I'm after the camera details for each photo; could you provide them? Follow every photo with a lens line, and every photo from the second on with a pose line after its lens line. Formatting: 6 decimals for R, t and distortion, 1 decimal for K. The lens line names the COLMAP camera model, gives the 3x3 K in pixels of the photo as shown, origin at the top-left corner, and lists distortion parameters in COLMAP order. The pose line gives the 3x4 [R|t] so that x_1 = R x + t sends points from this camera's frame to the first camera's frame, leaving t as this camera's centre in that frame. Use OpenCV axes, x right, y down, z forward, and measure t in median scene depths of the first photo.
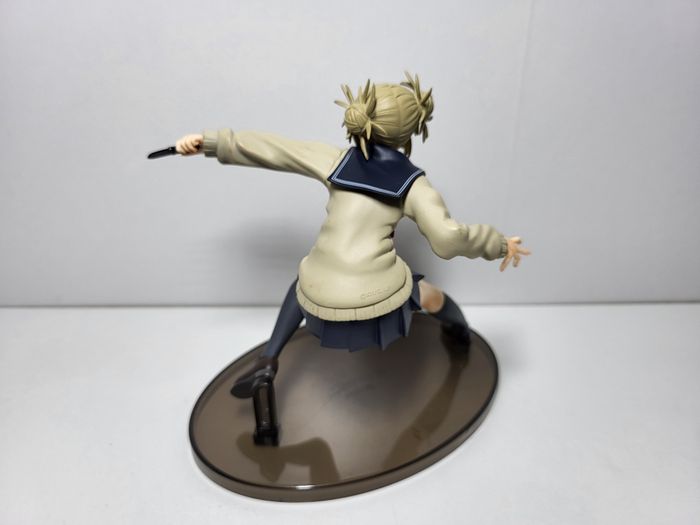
lens RADIAL K [[577.5, 0, 350.0], [0, 577.5, 262.5], [0, 0, 1]] dist [-0.002500, -0.000049]
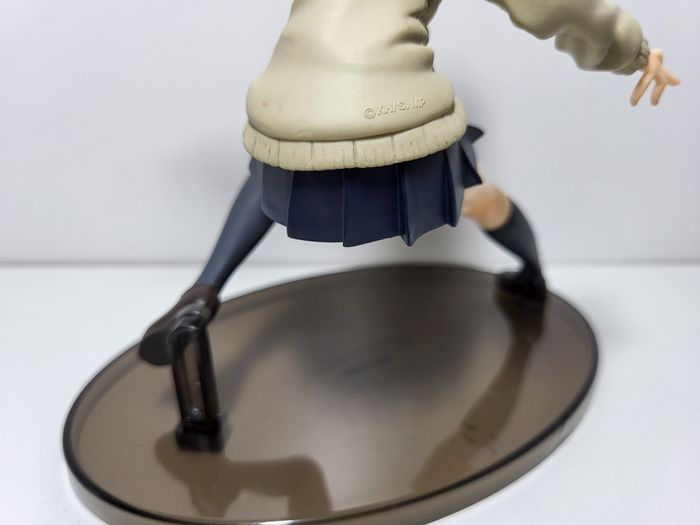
lens RADIAL K [[592.8, 0, 350.0], [0, 592.8, 262.5], [0, 0, 1]] dist [-0.049629, 0.002626]
pose [[0.999639, 0.001376, -0.026835, 0.016290], [-0.003651, 0.996384, -0.084883, 0.189480], [0.026621, 0.084951, 0.996029, 0.438200]]
